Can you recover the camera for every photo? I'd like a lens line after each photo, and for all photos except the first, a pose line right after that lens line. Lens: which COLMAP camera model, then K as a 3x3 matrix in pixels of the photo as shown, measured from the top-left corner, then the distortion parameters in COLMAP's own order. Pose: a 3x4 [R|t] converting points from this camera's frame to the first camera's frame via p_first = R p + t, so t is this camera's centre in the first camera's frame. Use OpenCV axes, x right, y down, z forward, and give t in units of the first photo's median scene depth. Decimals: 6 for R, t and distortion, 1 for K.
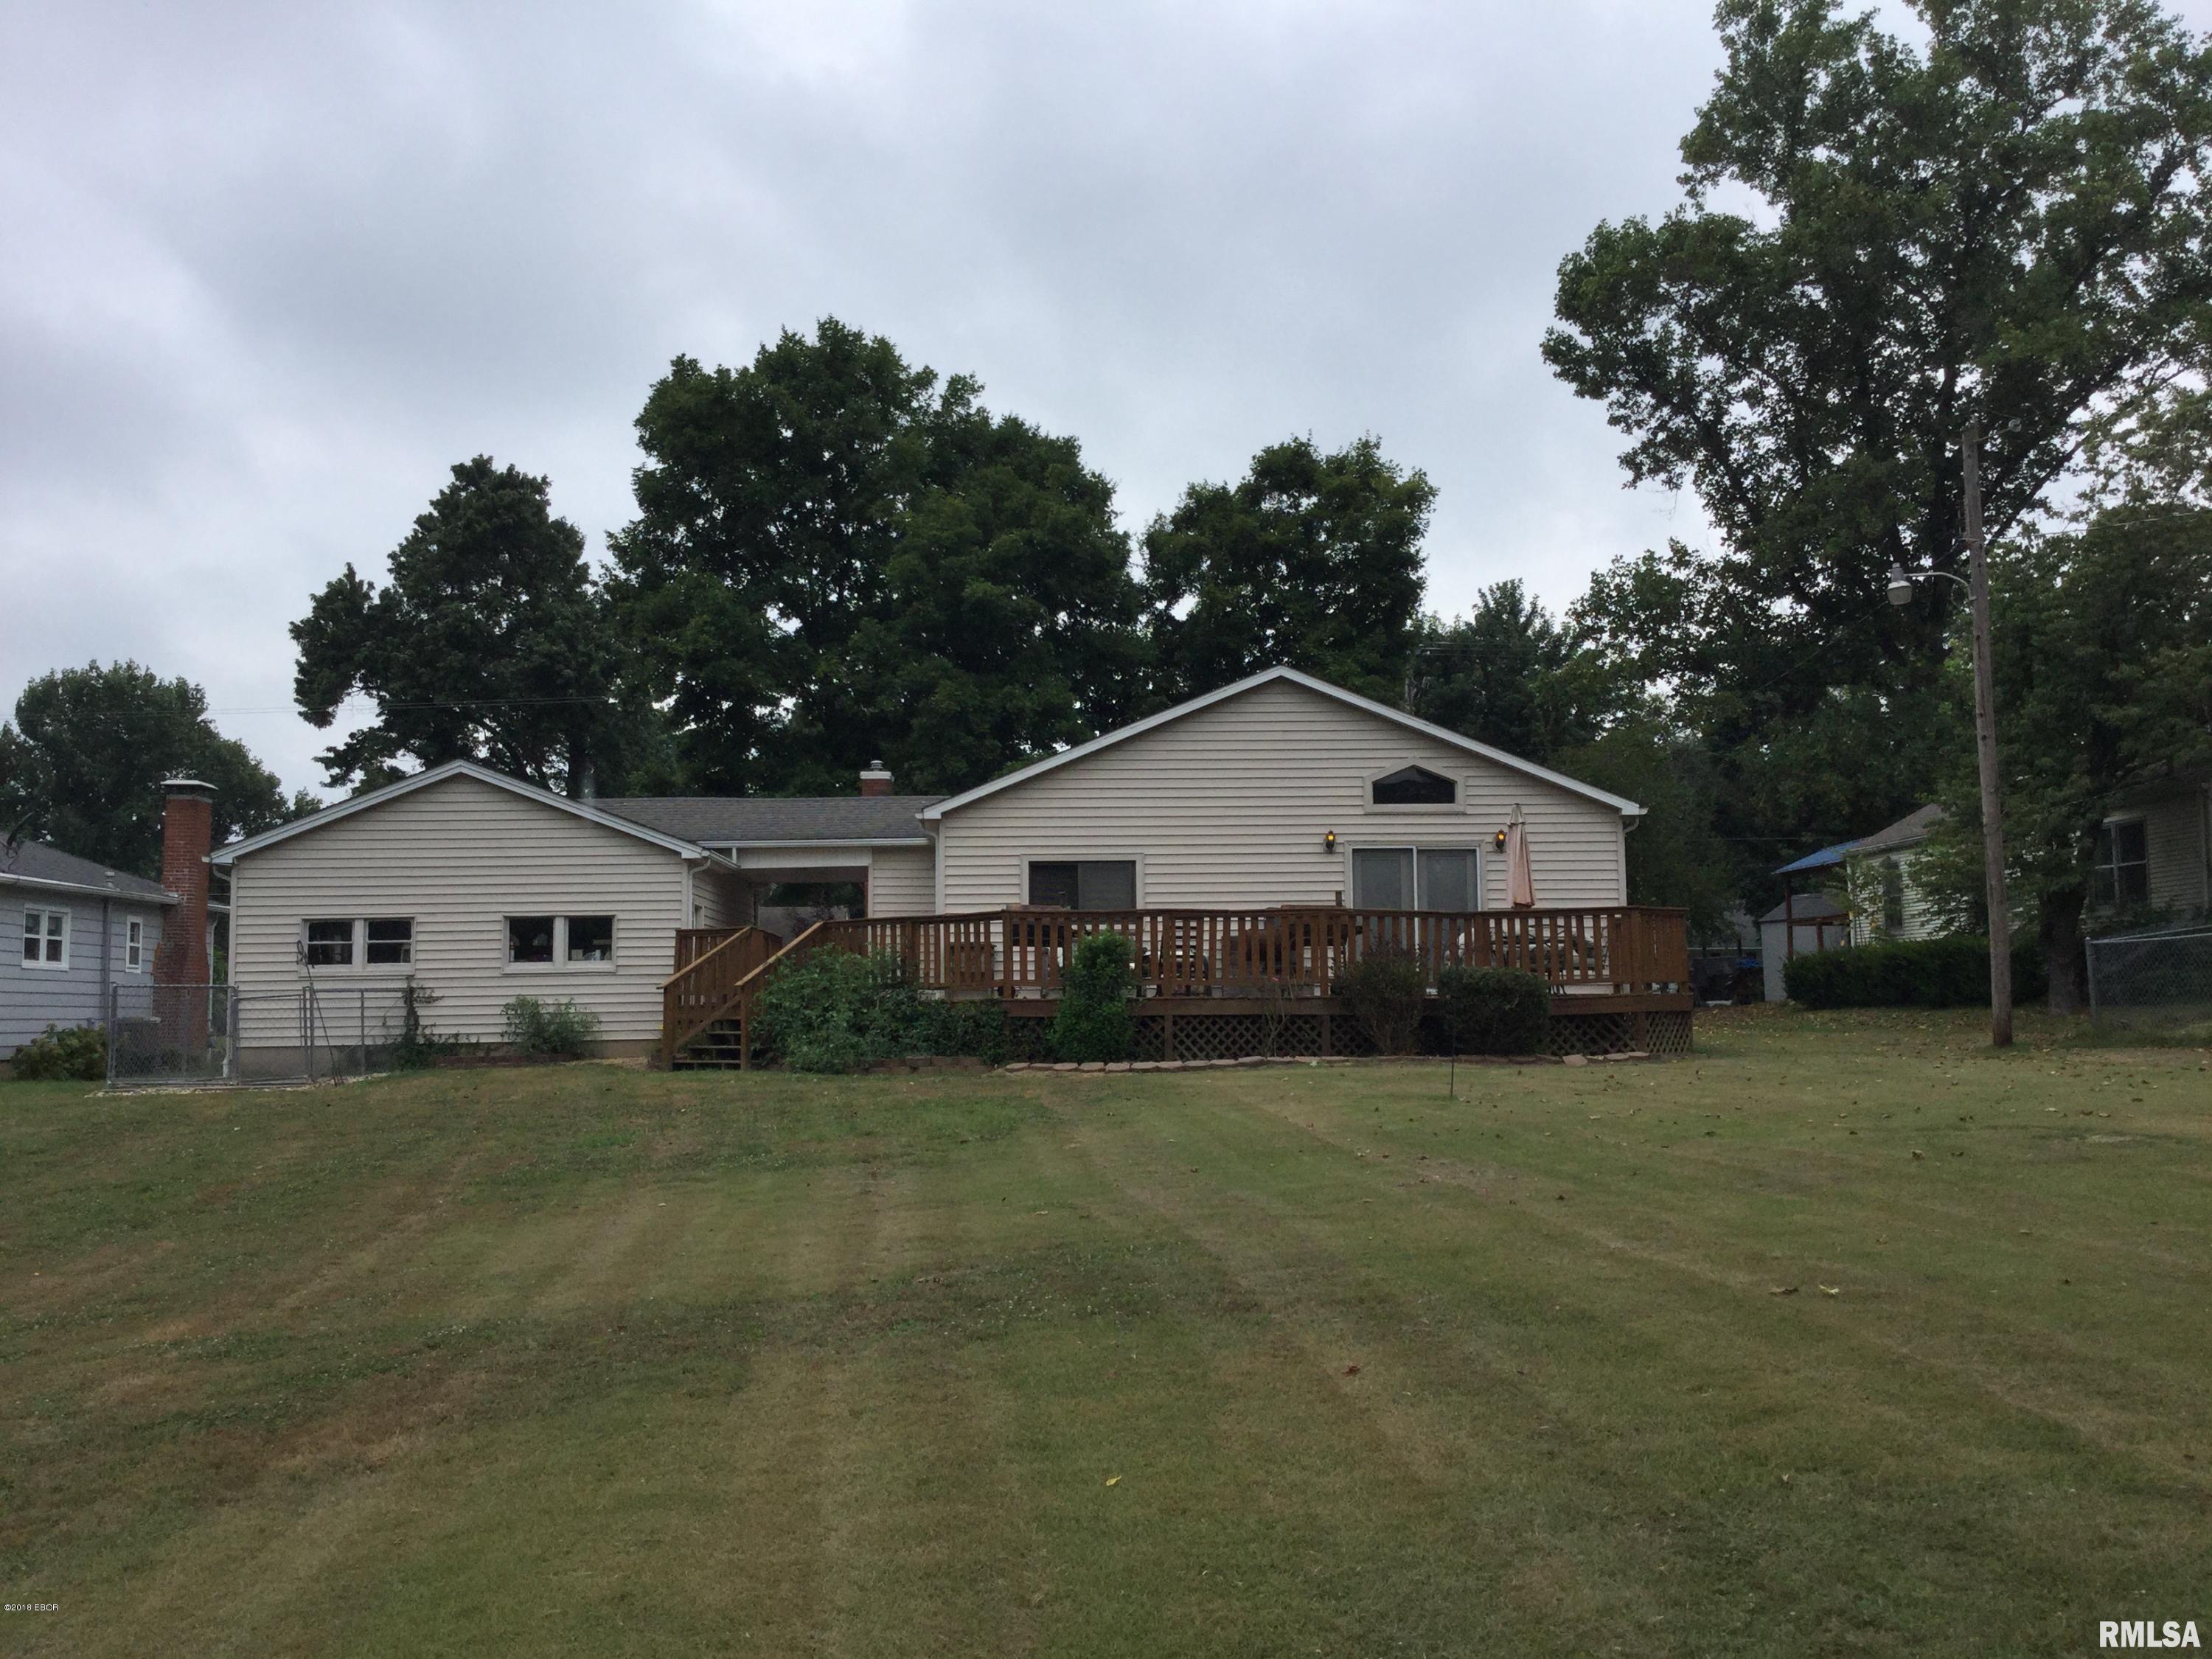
lens RADIAL K [[2017.7, 0, 1106.0], [0, 2017.7, 829.5], [0, 0, 1]] dist [0.210855, -0.475950]
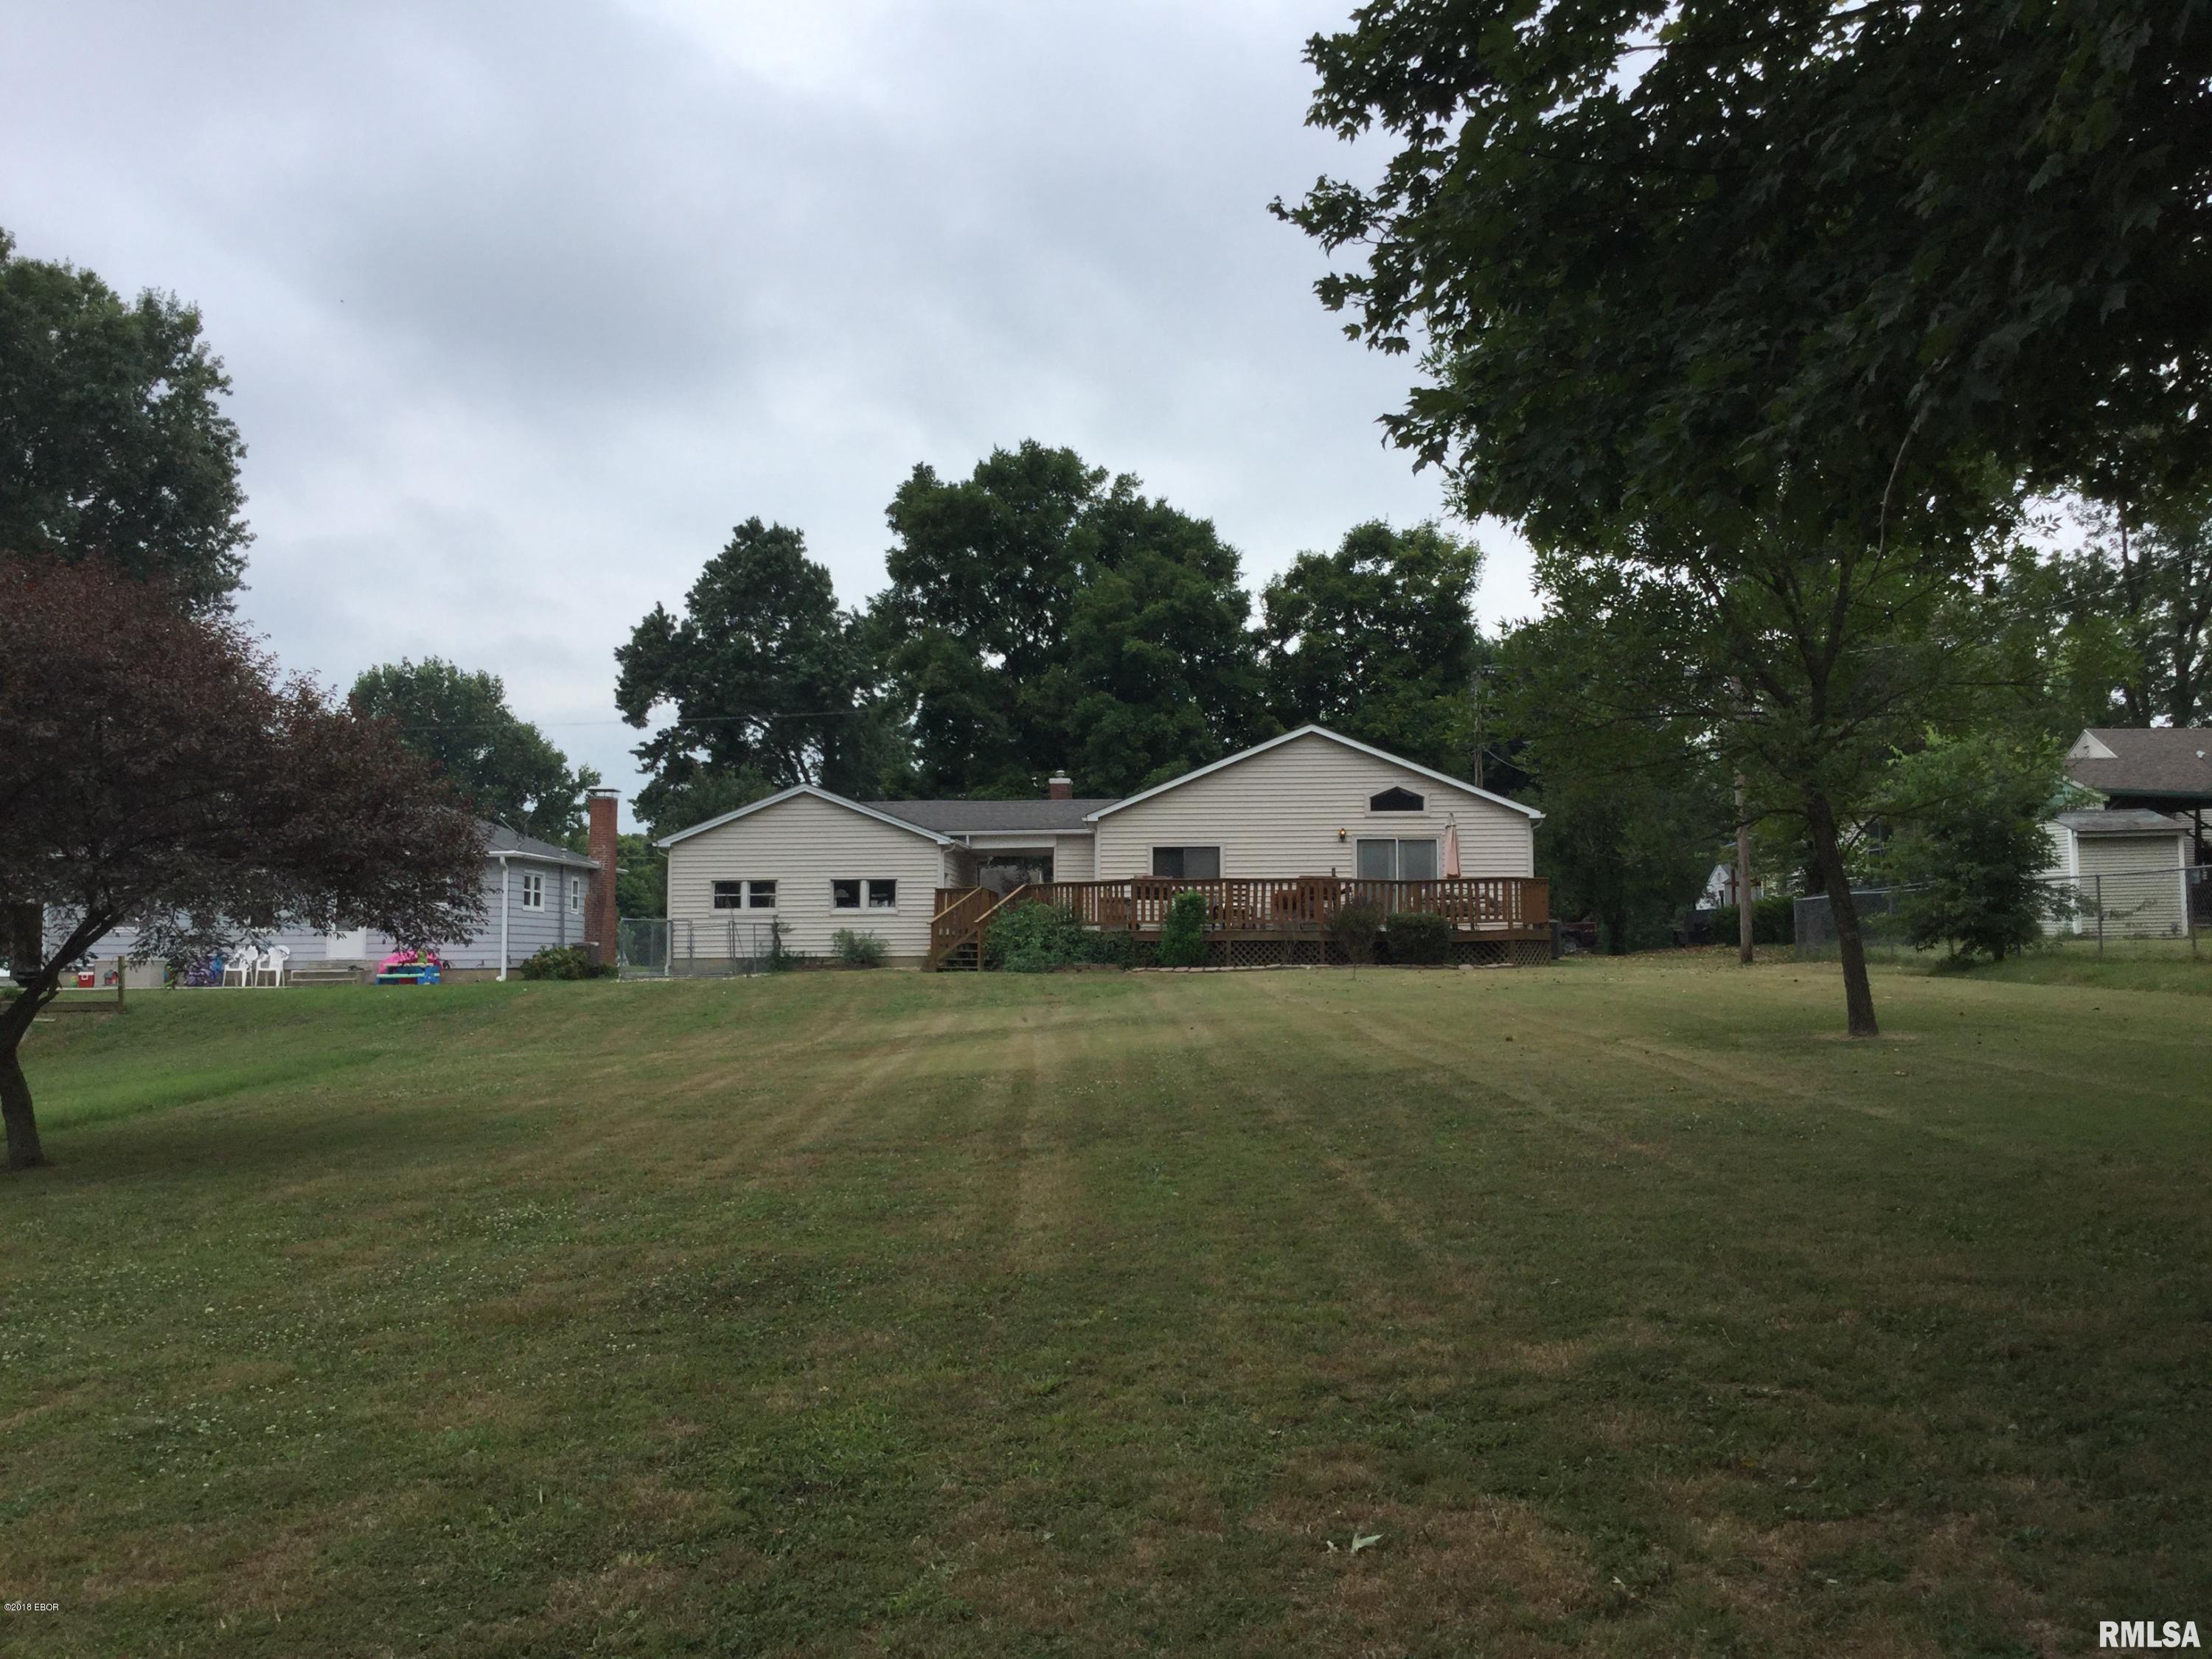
lens RADIAL K [[2065.8, 0, 1250.8], [0, 2065.8, 826.5], [0, 0, 1]] dist [0.085390, -0.000702]
pose [[0.999669, 0.003160, -0.025535, 0.066852], [-0.002606, 0.999762, 0.021681, -0.029888], [0.025597, -0.021607, 0.999439, -0.523531]]
